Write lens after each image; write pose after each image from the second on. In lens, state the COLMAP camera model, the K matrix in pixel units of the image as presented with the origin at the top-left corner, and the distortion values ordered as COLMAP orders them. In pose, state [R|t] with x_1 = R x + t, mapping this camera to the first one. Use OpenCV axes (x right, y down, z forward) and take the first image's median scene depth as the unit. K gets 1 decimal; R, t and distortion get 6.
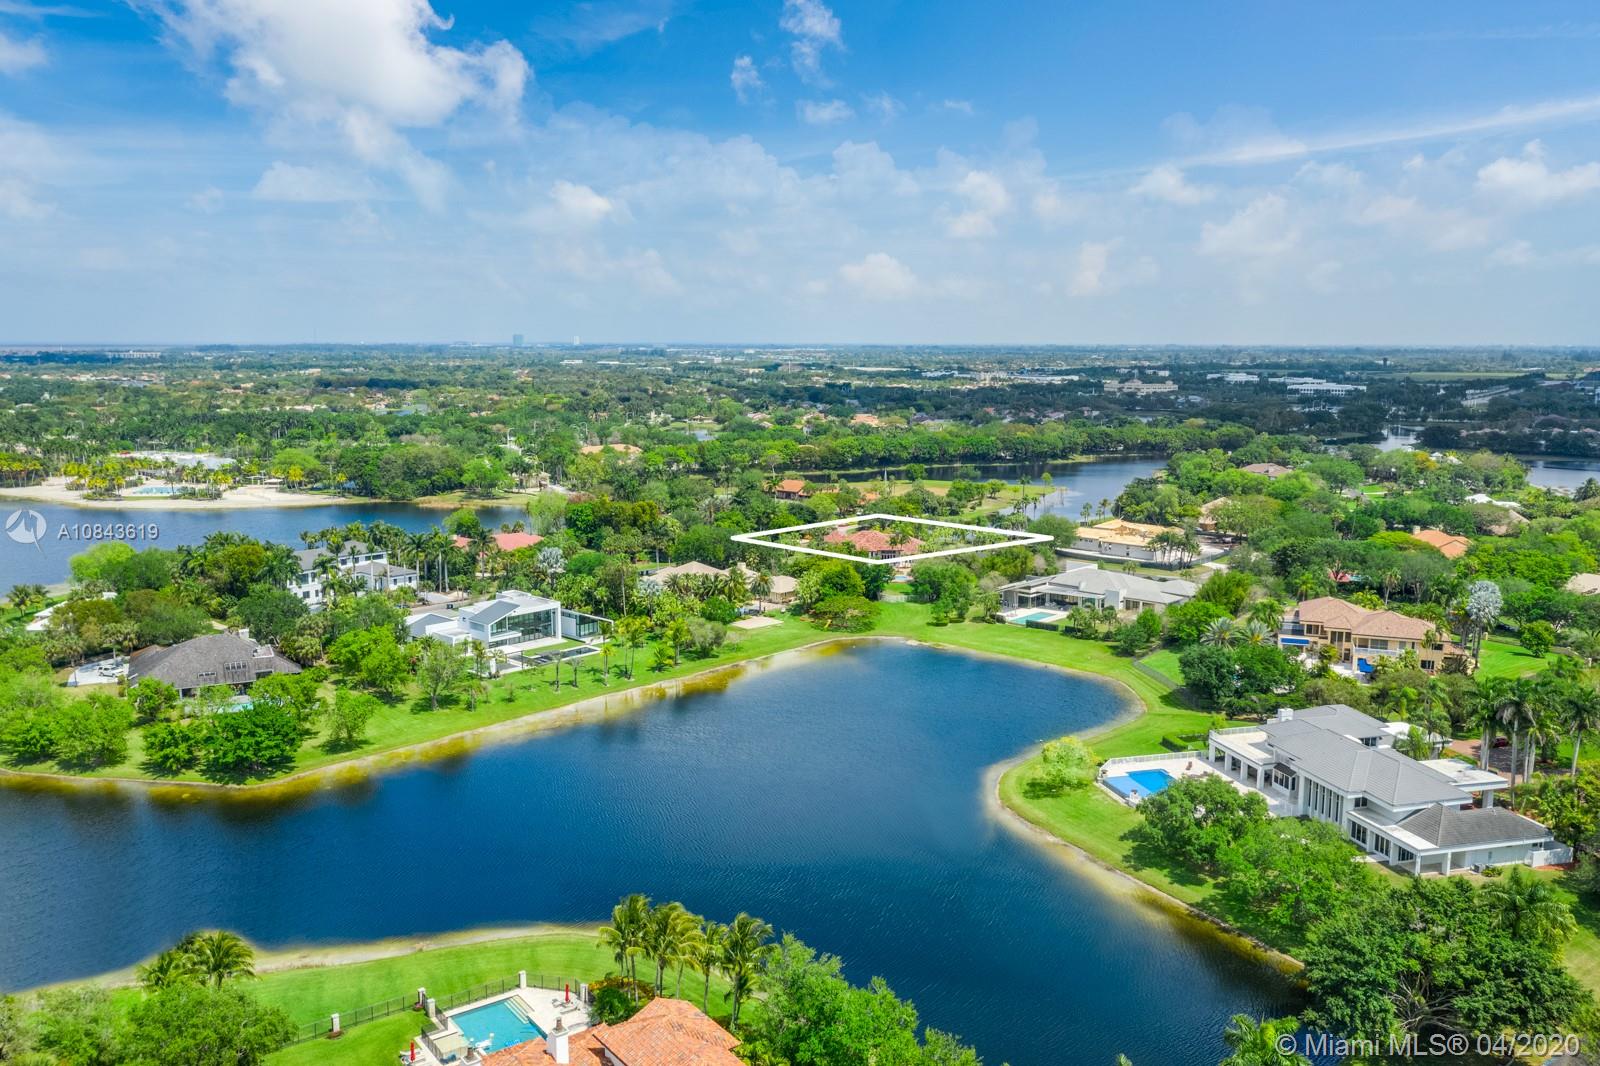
lens RADIAL K [[1284.5, 0, 800.0], [0, 1284.5, 533.0], [0, 0, 1]] dist [0.001721, -0.001023]
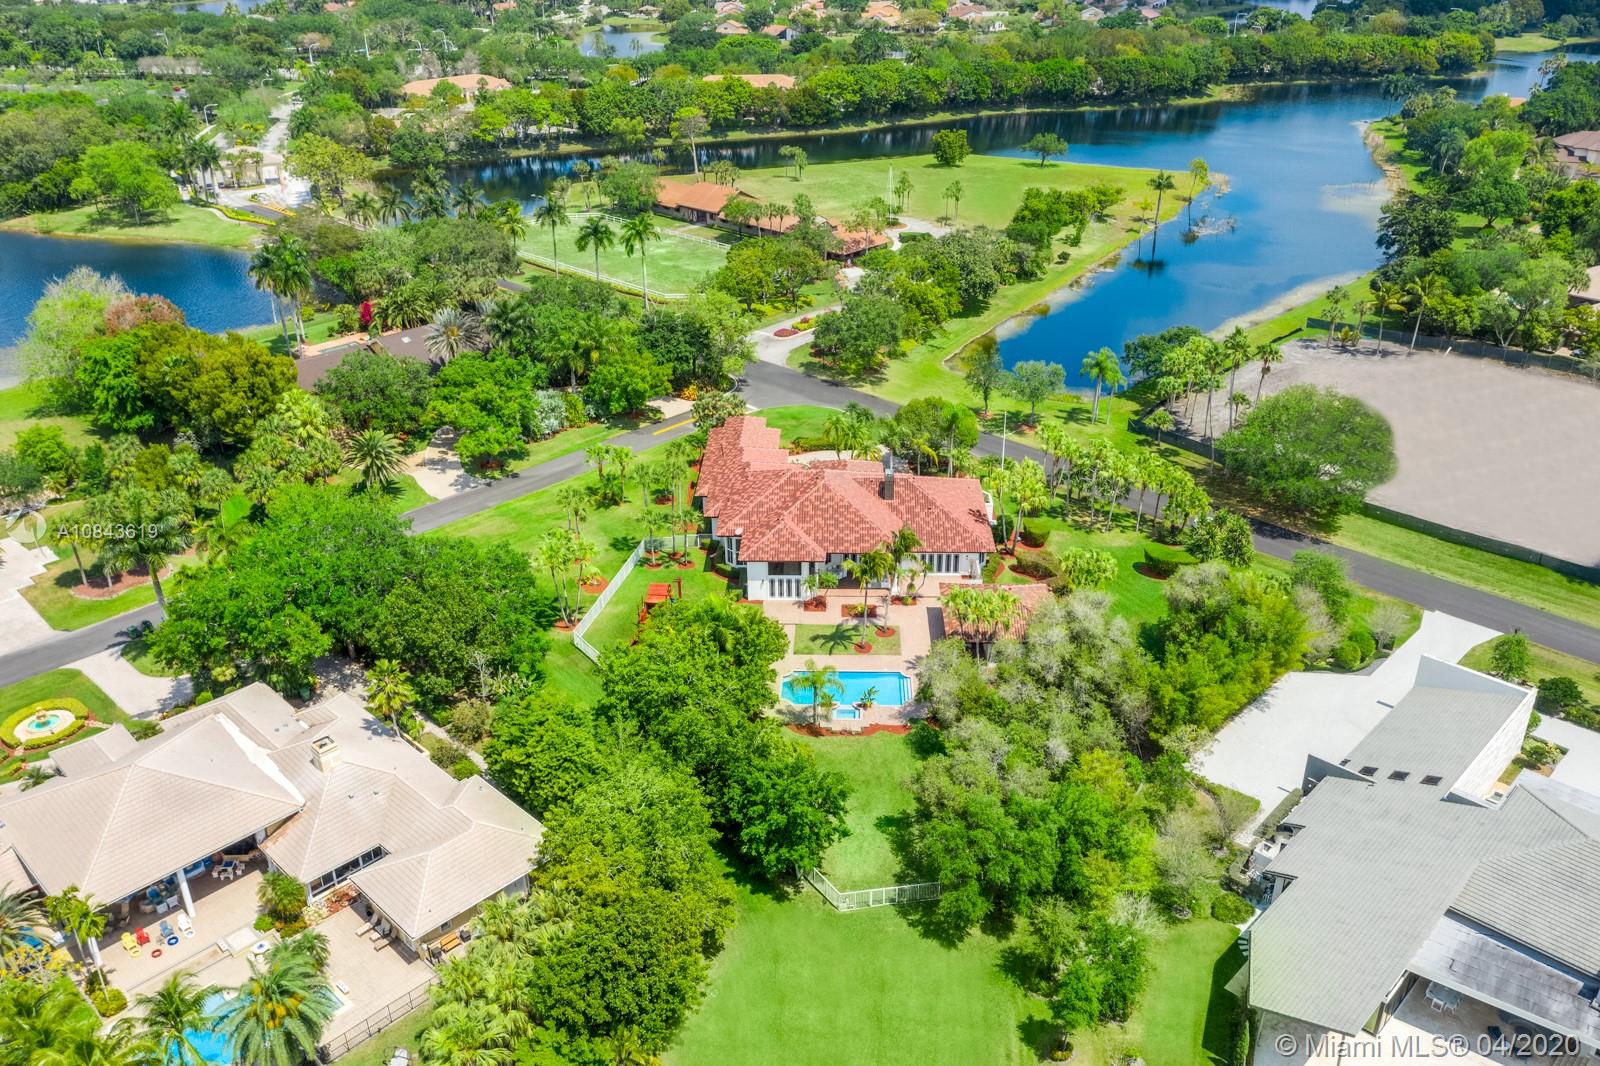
lens RADIAL K [[1284.5, 0, 800.0], [0, 1284.5, 533.0], [0, 0, 1]] dist [0.001721, -0.001023]
pose [[0.999714, 0.001625, -0.023854, 0.033111], [0.005884, 0.950293, 0.311302, -0.052944], [0.023174, -0.311353, 0.950012, 0.359926]]
